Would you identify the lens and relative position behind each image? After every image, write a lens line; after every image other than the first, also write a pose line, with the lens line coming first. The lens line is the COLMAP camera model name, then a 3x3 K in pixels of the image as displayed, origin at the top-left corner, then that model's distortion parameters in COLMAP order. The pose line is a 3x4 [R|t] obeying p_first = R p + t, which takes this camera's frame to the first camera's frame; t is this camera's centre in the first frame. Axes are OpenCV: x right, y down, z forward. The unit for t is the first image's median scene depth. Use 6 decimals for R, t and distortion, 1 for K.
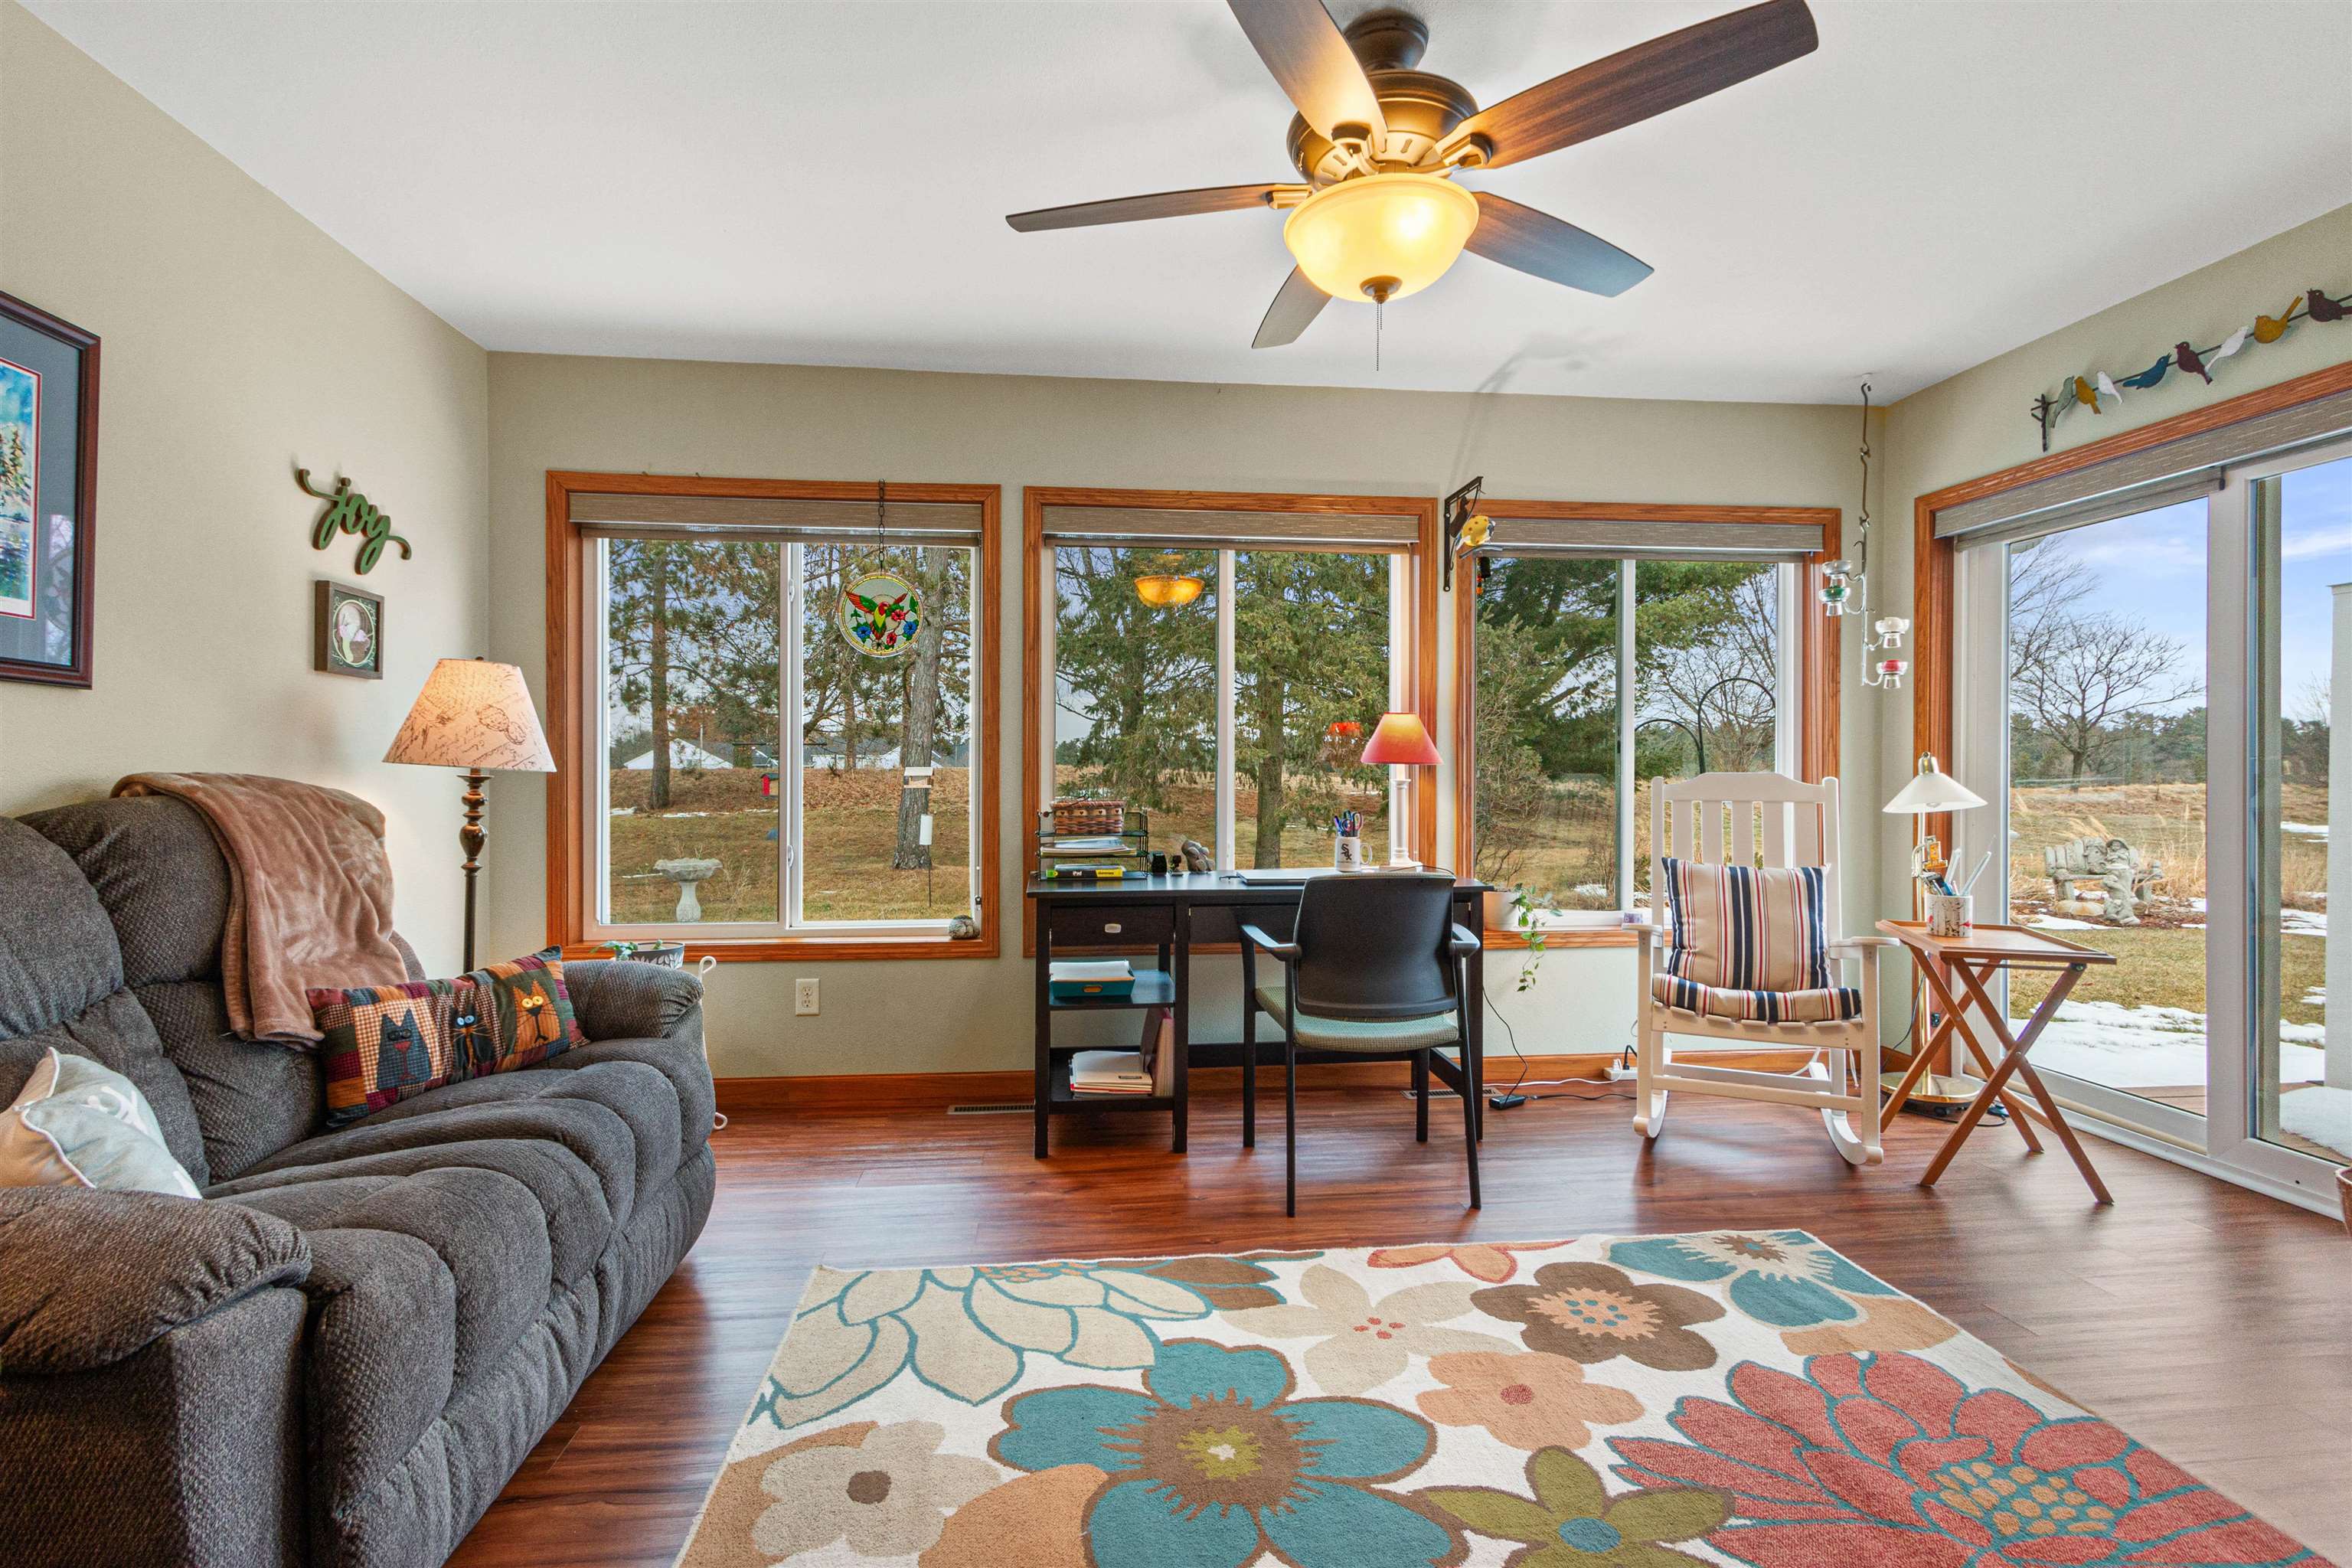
lens RADIAL K [[1127.8, 0, 1167.6], [0, 1127.8, 777.8], [0, 0, 1]] dist [0.014428, -0.003236]
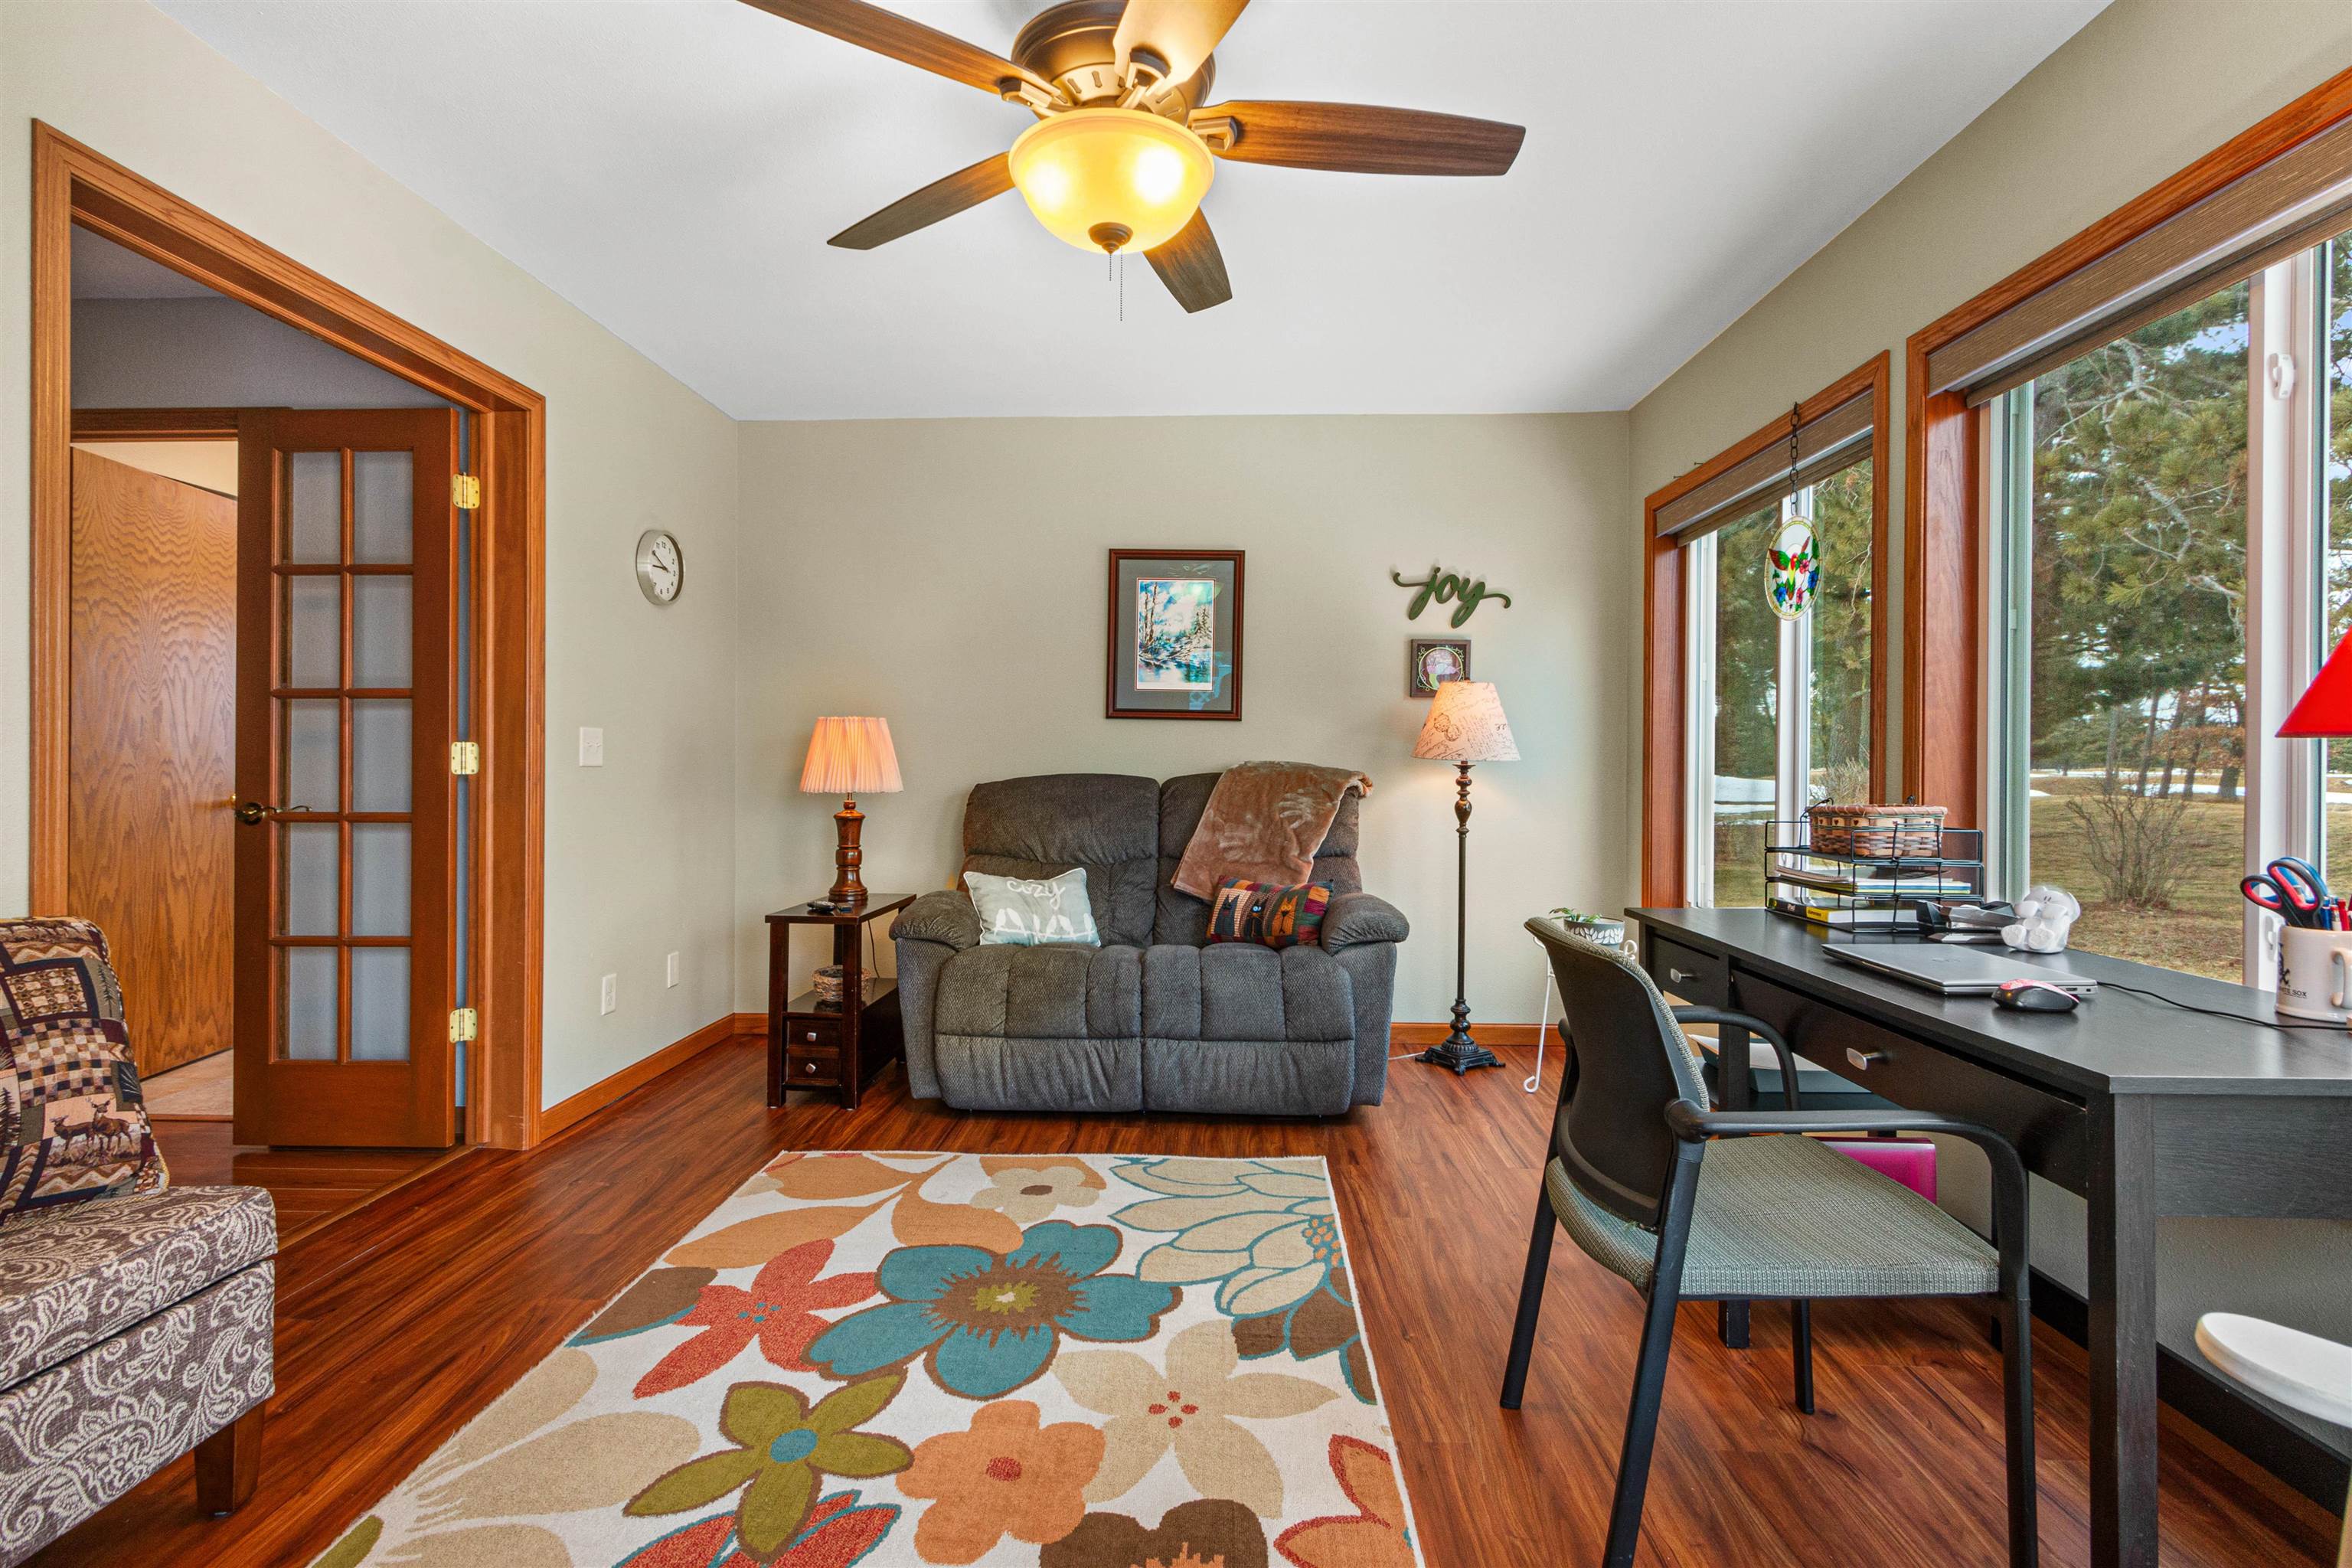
lens RADIAL K [[1127.8, 0, 1162.2], [0, 1127.8, 760.7], [0, 0, 1]] dist [0.014428, -0.003236]
pose [[-0.180786, -0.001547, -0.983521, 0.960999], [-0.010700, 0.999943, 0.000394, -0.002905], [0.983464, 0.010595, -0.180792, 1.065975]]
